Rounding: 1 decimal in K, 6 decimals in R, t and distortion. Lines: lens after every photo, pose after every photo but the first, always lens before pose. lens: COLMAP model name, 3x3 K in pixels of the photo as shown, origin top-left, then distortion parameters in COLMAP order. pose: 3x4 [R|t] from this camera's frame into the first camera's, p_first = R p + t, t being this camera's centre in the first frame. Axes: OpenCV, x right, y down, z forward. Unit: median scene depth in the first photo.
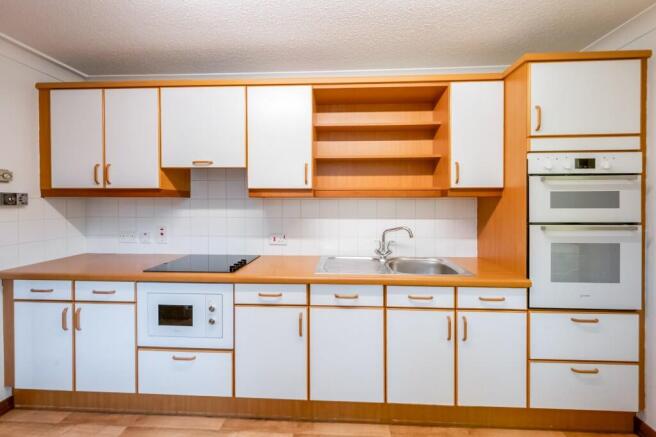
lens RADIAL K [[262.9, 0, 327.5], [0, 262.9, 206.4], [0, 0, 1]] dist [-0.001016, -0.000330]
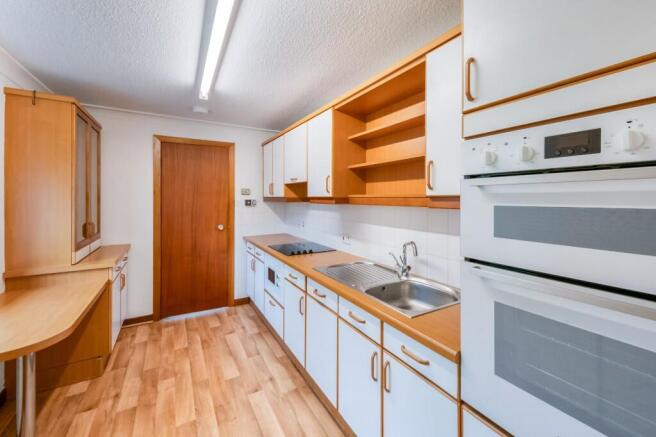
lens RADIAL K [[273.8, 0, 328.0], [0, 273.8, 198.0], [0, 0, 1]] dist [-0.000334, -0.000098]
pose [[0.541335, -0.000388, -0.840807, 0.976264], [-0.011269, 0.999907, -0.007716, -0.055441], [0.840731, 0.013652, 0.541281, 0.347234]]
